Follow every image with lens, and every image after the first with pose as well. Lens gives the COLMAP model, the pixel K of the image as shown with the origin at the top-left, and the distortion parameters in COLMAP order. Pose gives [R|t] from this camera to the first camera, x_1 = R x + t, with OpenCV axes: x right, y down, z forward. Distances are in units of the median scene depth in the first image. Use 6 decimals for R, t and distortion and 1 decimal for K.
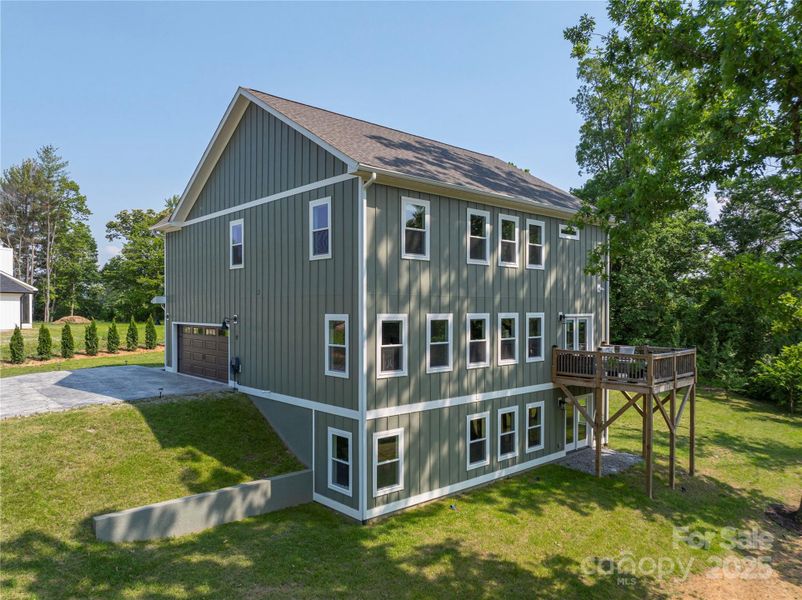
lens RADIAL K [[566.2, 0, 401.0], [0, 566.2, 300.0], [0, 0, 1]] dist [0.002344, 0.000157]
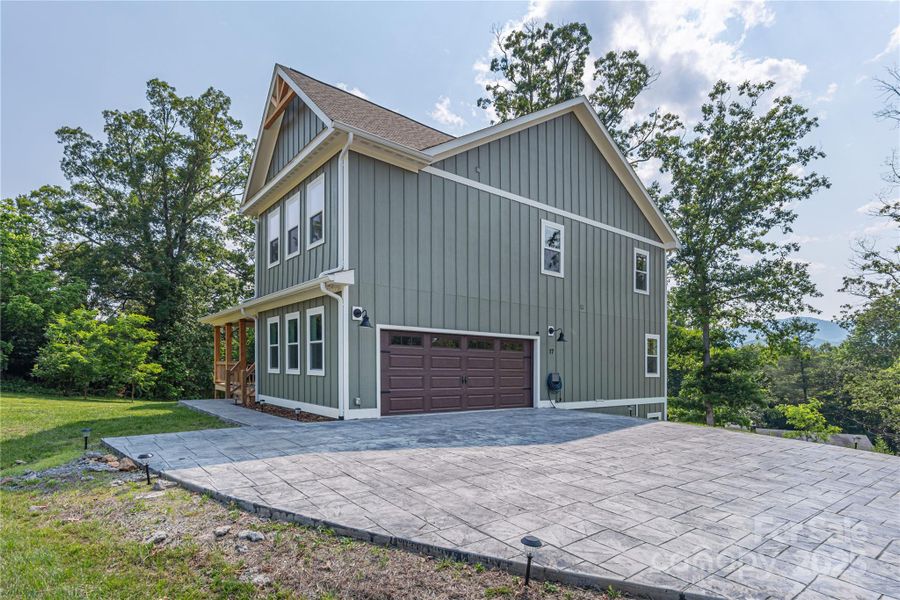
lens RADIAL K [[440.9, 0, 447.4], [0, 440.9, 296.7], [0, 0, 1]] dist [-0.001054, -0.000174]
pose [[0.095366, 0.065194, 0.993305, -1.083948], [-0.101527, 0.993287, -0.055445, 0.036752], [-0.990251, -0.095559, 0.101345, 1.176600]]
